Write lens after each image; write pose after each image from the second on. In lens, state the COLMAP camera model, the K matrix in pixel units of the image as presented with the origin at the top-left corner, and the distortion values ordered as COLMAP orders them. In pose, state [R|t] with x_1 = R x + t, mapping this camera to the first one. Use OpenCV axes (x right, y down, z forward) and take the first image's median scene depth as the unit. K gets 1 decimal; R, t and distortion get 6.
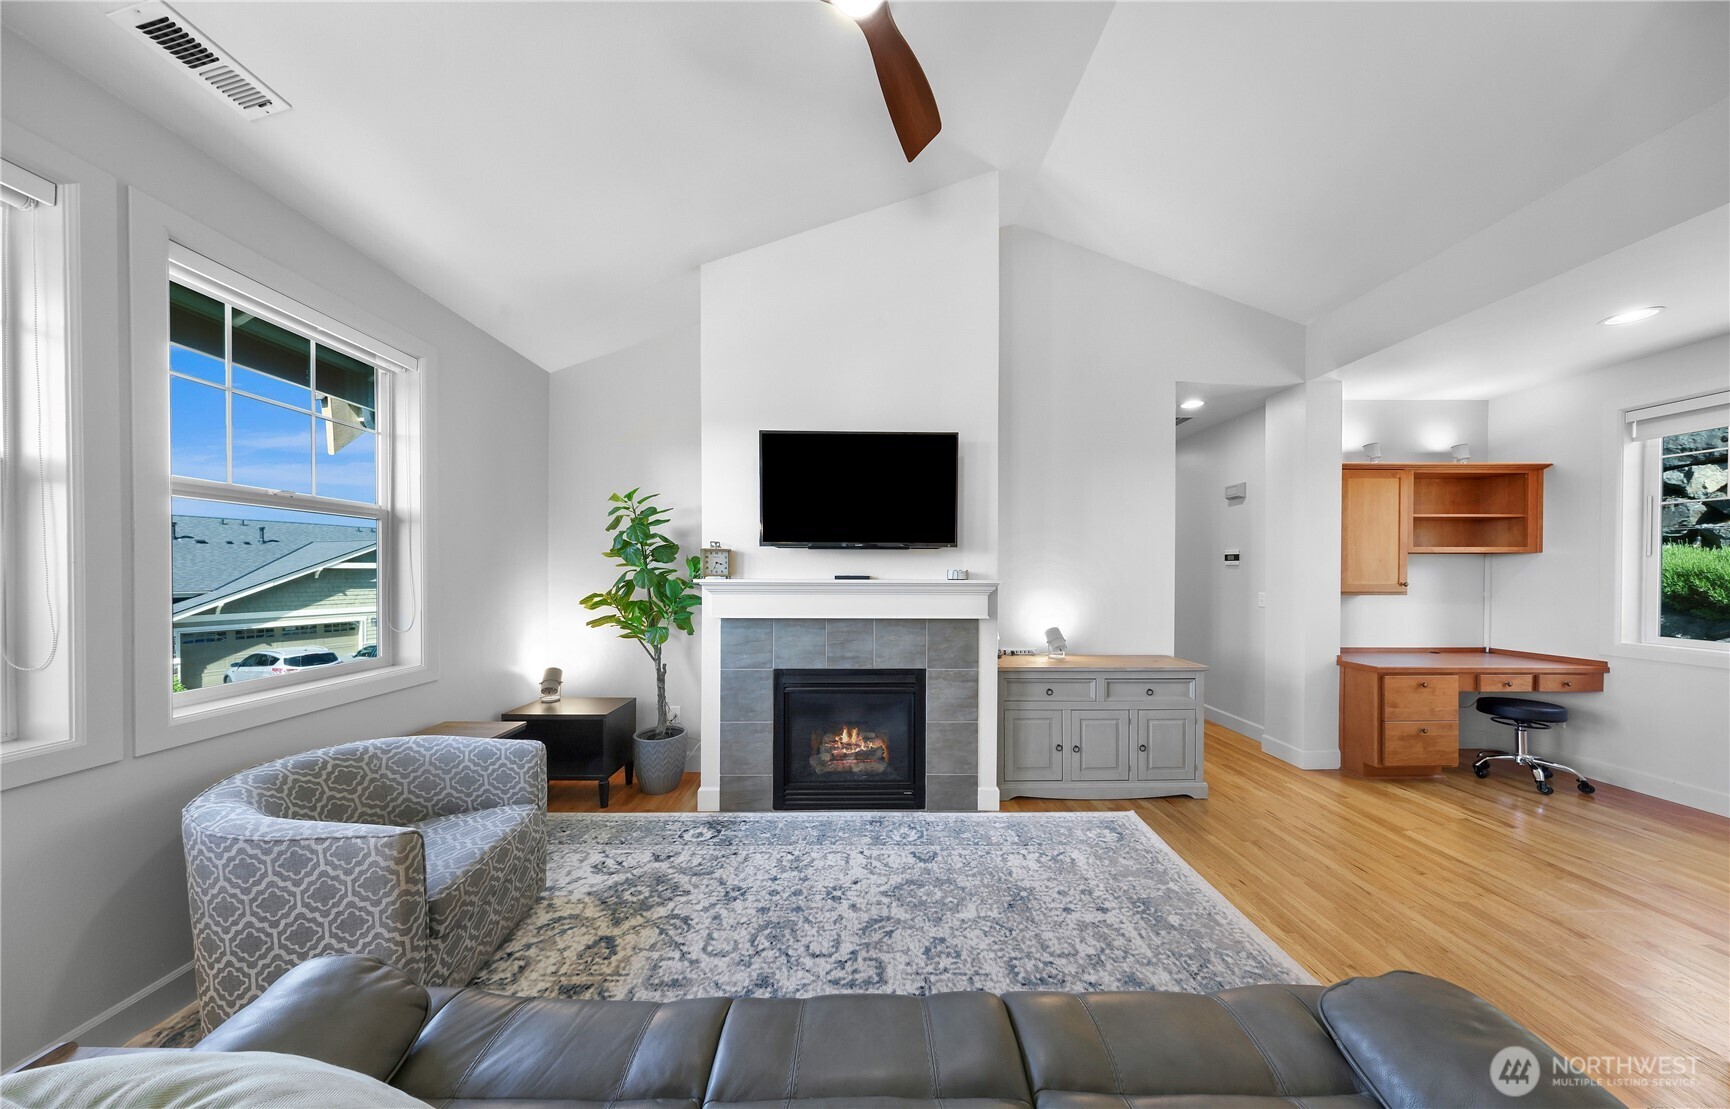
lens RADIAL K [[498.2, 0, 863.1], [0, 498.2, 575.5], [0, 0, 1]] dist [-0.002172, 0.000384]
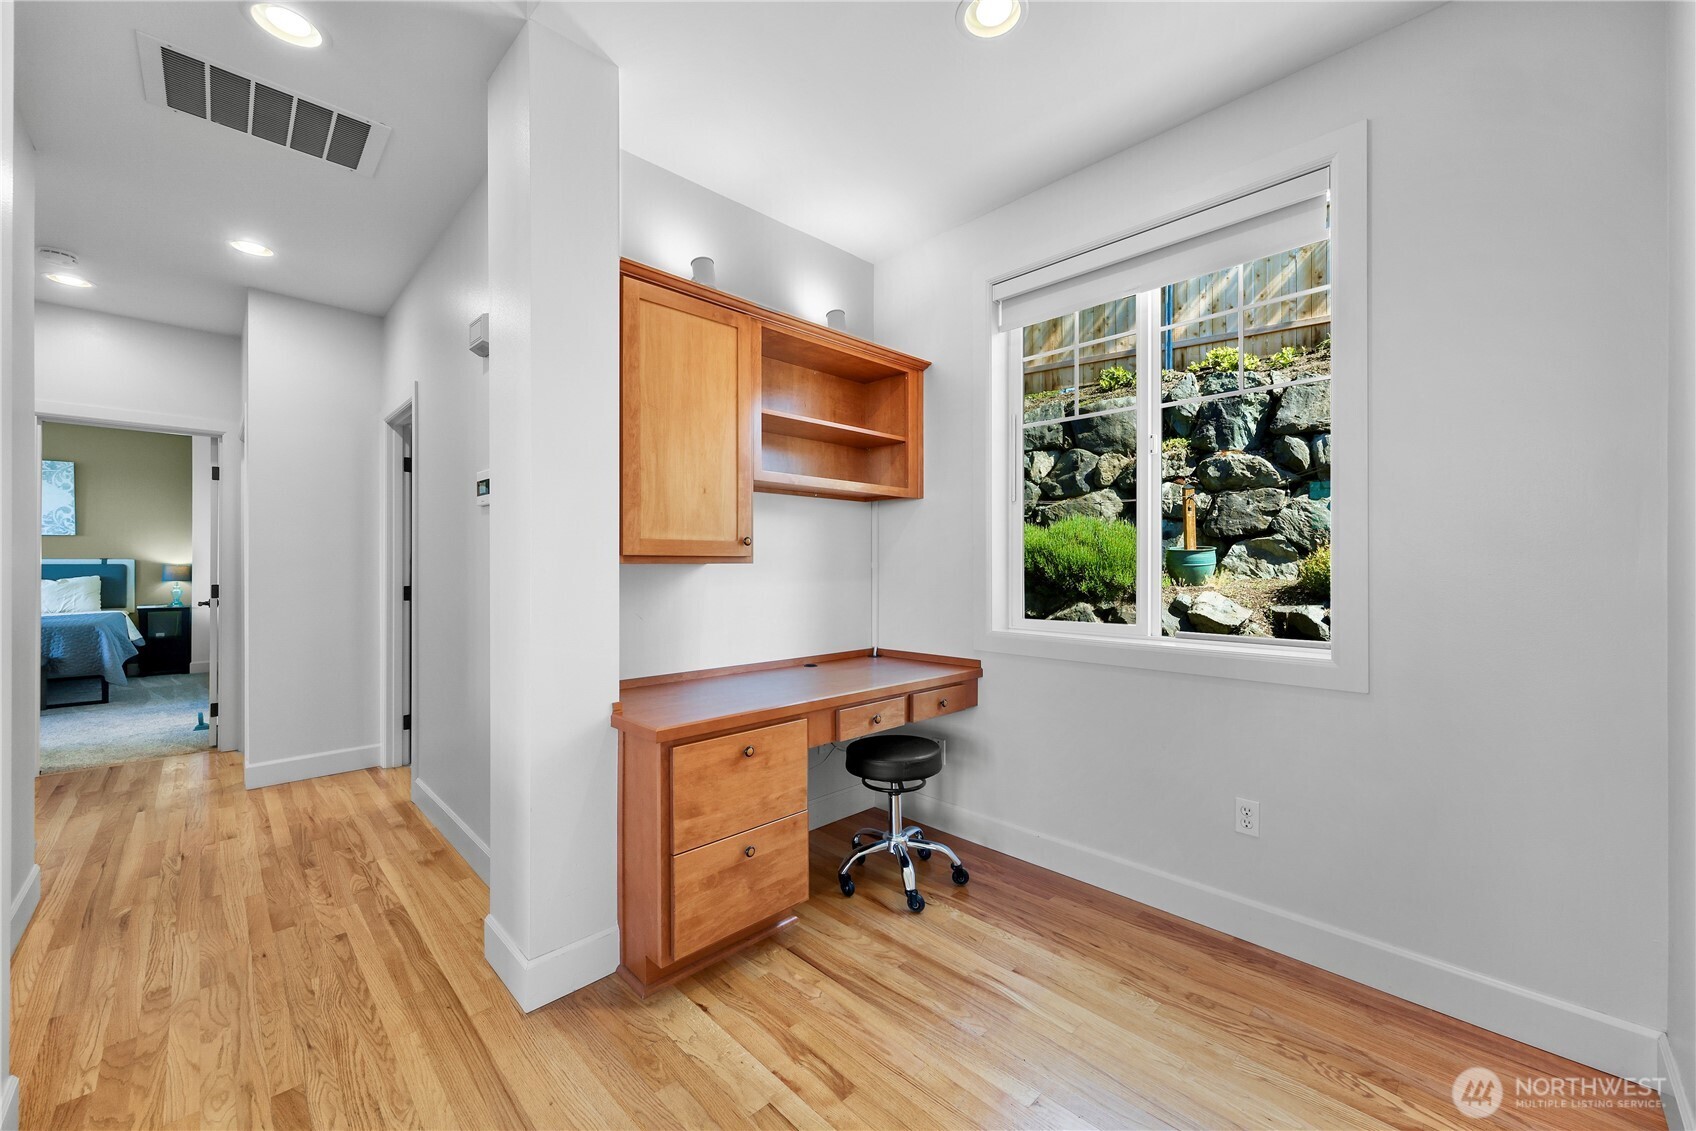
lens RADIAL K [[656.6, 0, 845.0], [0, 656.6, 563.3], [0, 0, 1]] dist [0.009899, 0.000131]
pose [[0.725012, 0.000788, 0.688736, 0.821017], [0.006650, 0.999945, -0.008145, 0.053676], [-0.688704, 0.010485, 0.724967, 0.524296]]
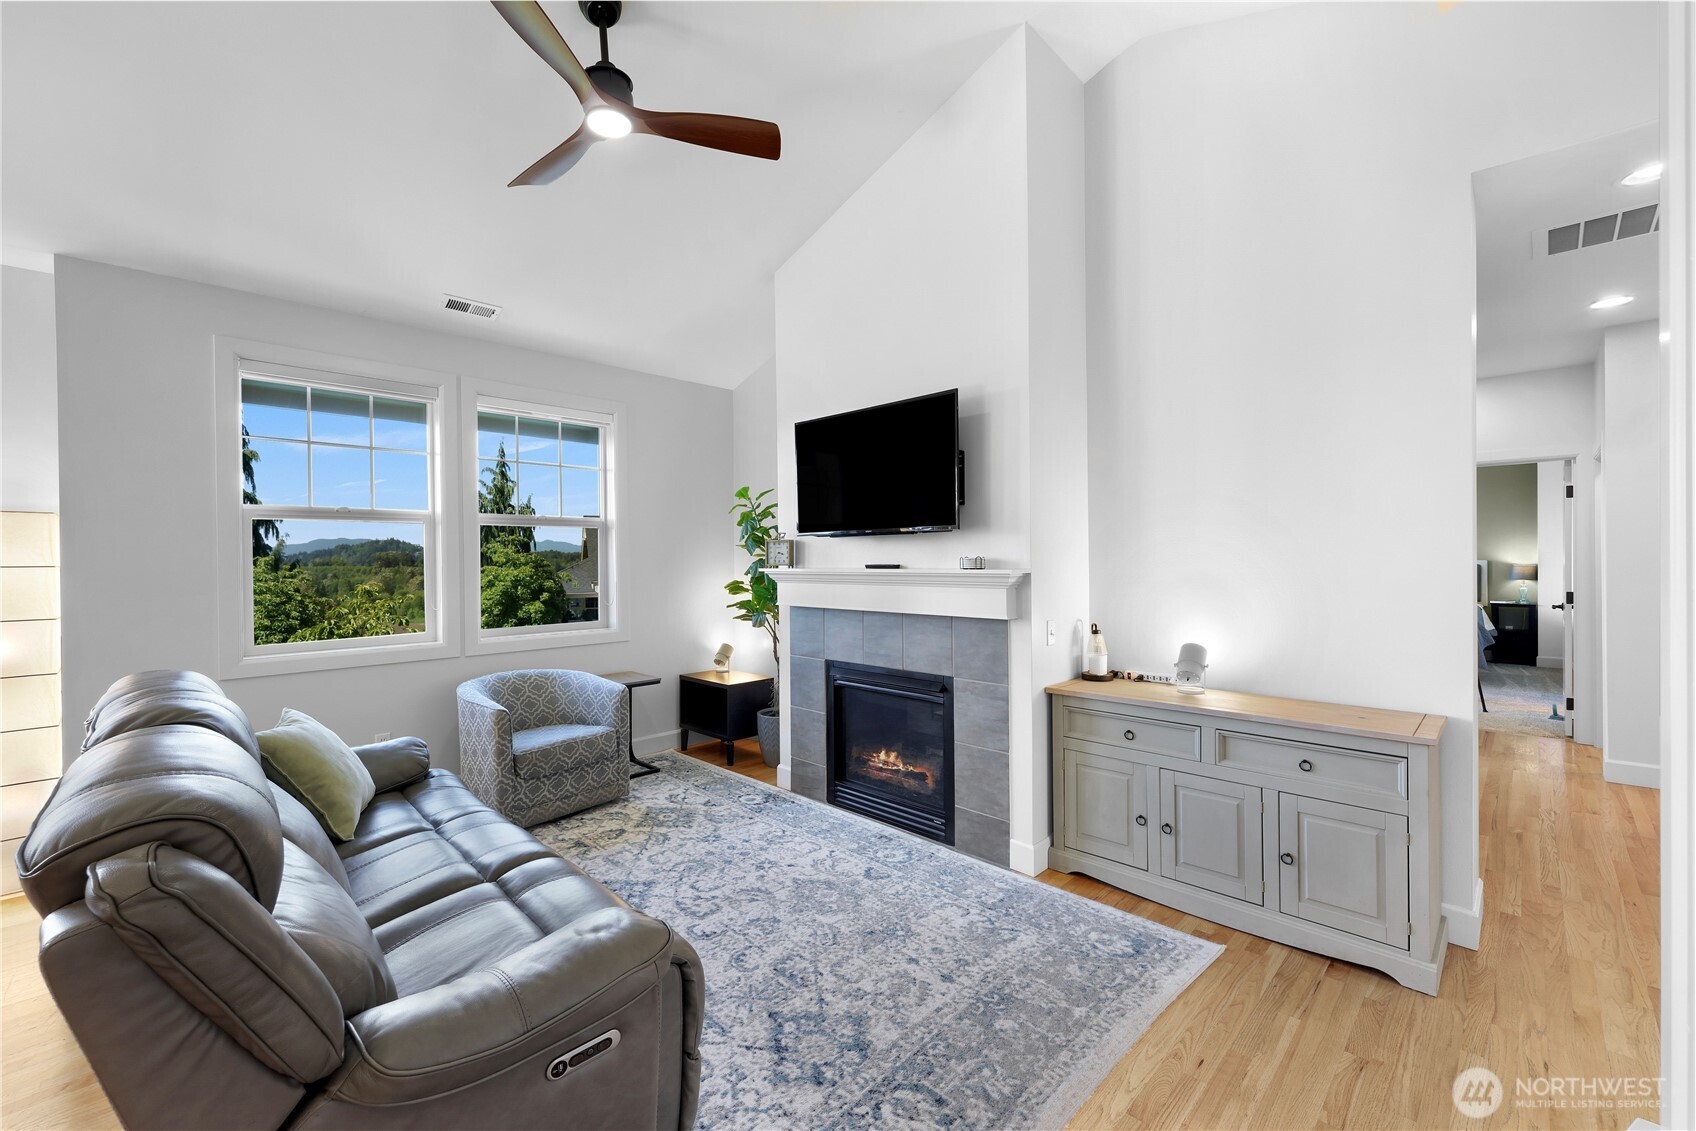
lens RADIAL K [[686.4, 0, 836.4], [0, 686.4, 564.3], [0, 0, 1]] dist [0.004385, -0.000075]
pose [[0.696394, -0.004370, -0.717647, 0.782063], [0.006641, 0.999978, 0.000354, -0.000967], [0.717629, -0.005012, 0.696407, 0.065931]]
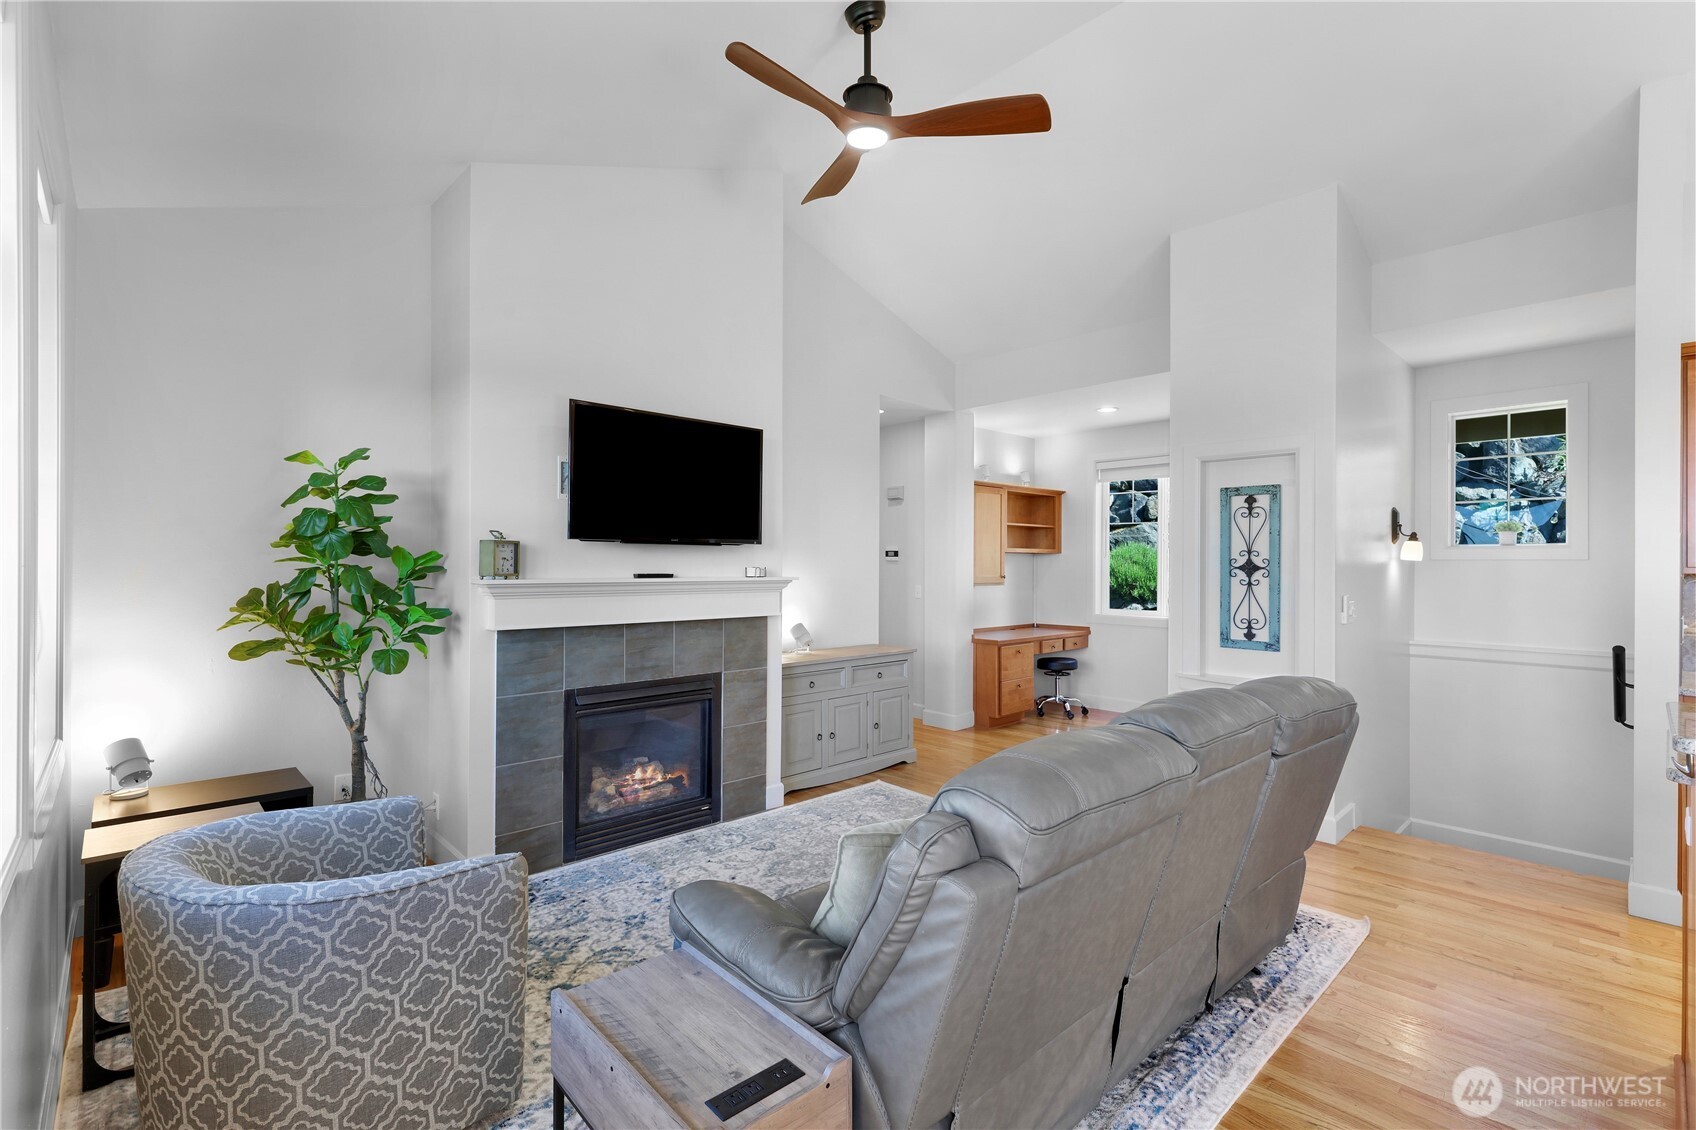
lens RADIAL K [[763.4, 0, 839.8], [0, 763.4, 566.1], [0, 0, 1]] dist [0.002725, -0.000098]
pose [[0.739940, -0.001421, 0.672671, -0.657408], [0.003746, 0.999991, -0.002009, -0.008952], [-0.672662, 0.004007, 0.739939, -0.215257]]
